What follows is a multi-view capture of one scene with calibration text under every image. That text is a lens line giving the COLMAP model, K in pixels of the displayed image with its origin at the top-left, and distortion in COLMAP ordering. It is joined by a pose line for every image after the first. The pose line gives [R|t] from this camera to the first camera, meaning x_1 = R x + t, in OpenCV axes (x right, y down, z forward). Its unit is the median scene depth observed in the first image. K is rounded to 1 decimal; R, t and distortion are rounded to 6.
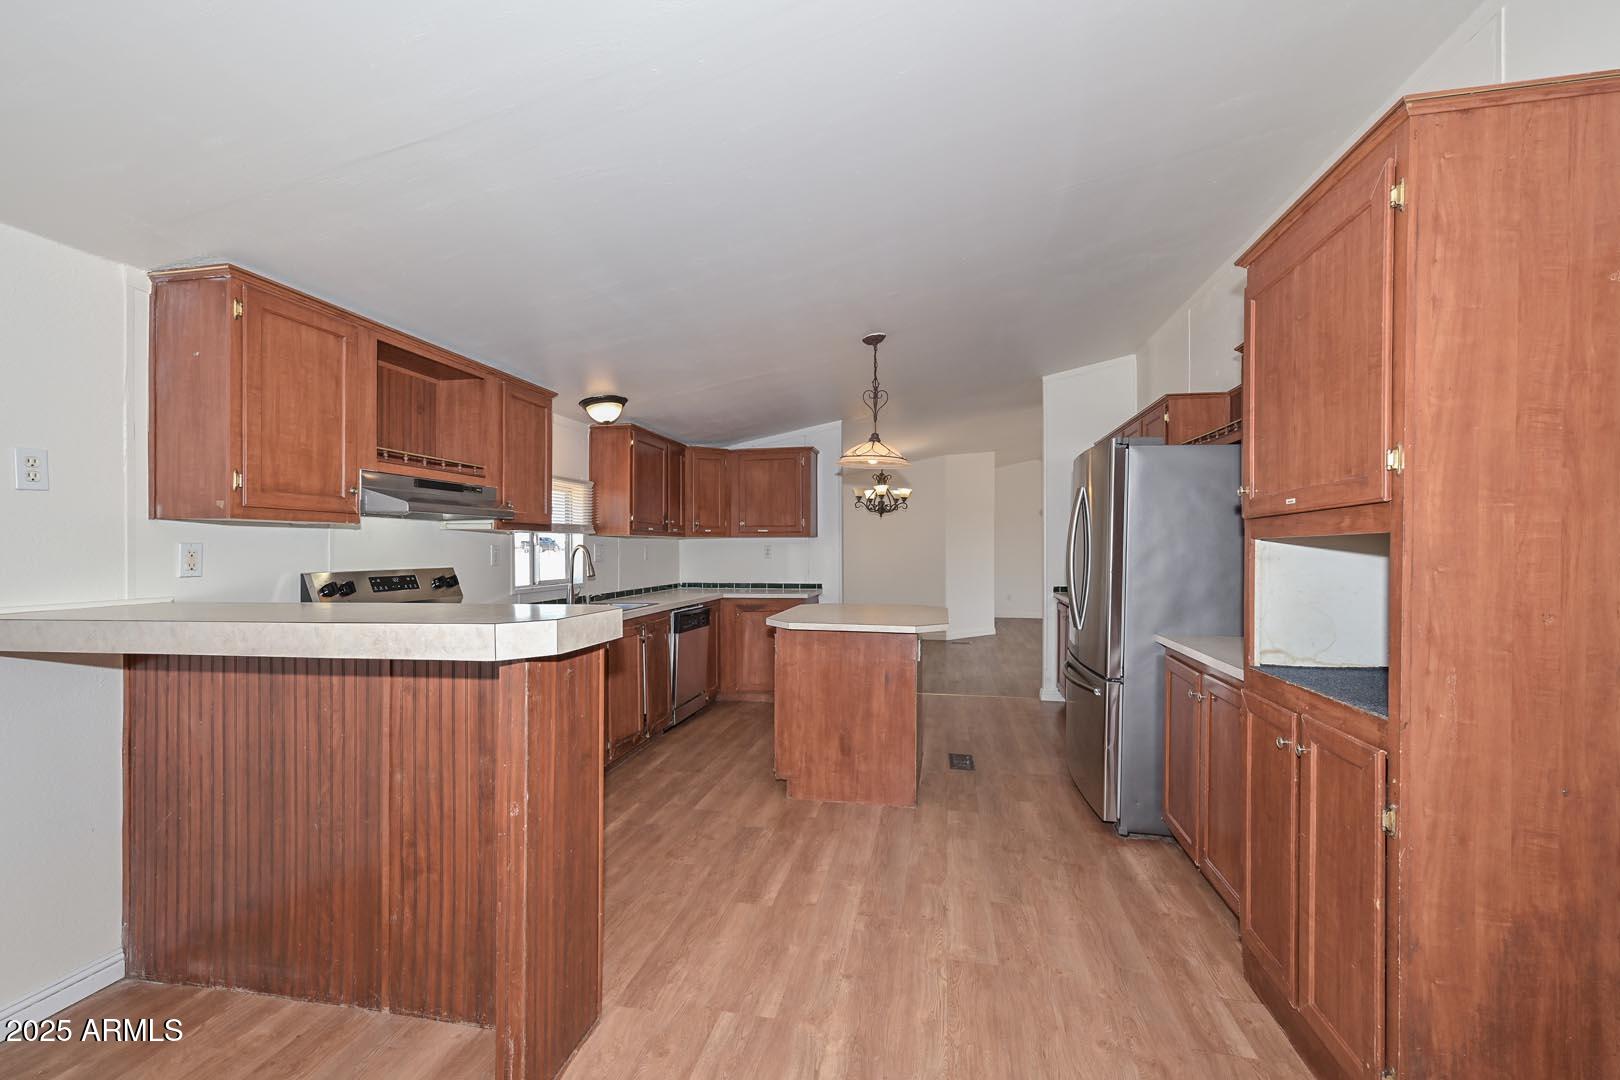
lens RADIAL K [[699.1, 0, 808.4], [0, 699.1, 547.4], [0, 0, 1]] dist [-0.002268, 0.000886]
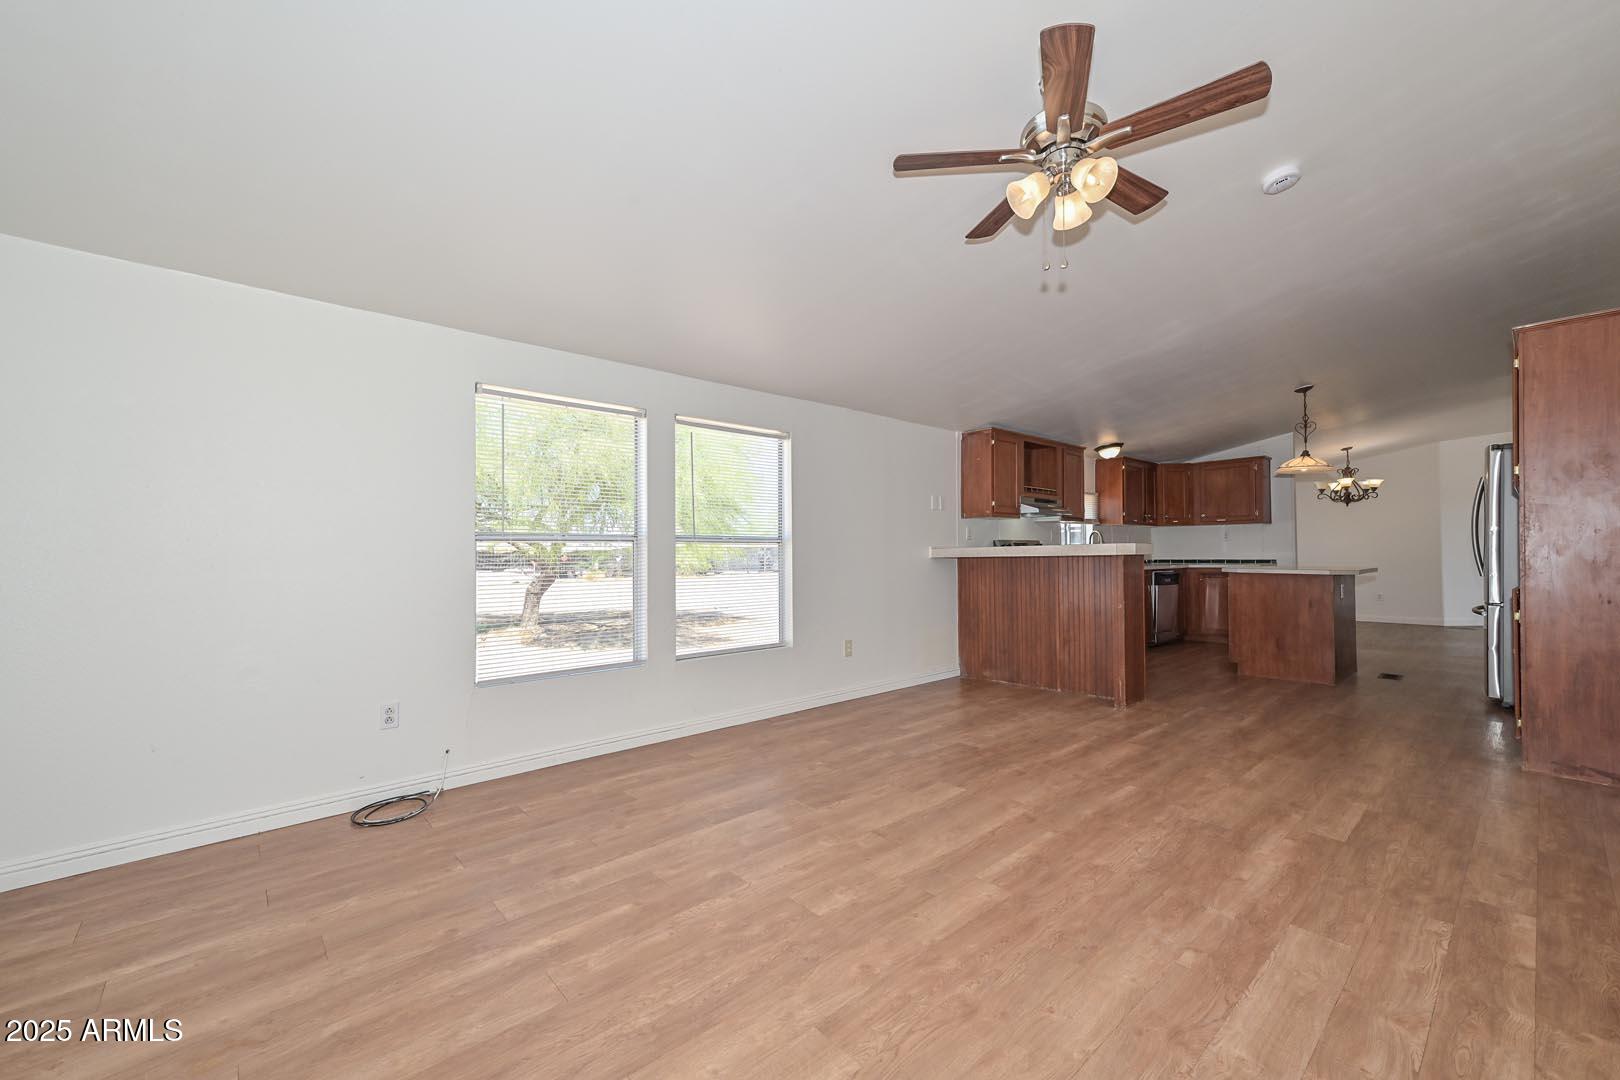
lens RADIAL K [[653.6, 0, 805.2], [0, 653.6, 546.8], [0, 0, 1]] dist [0.008855, 0.000222]
pose [[0.803728, -0.012004, -0.594876, 0.065794], [0.009301, 0.999928, -0.007611, 0.046083], [0.594924, 0.000584, 0.803782, -0.779618]]
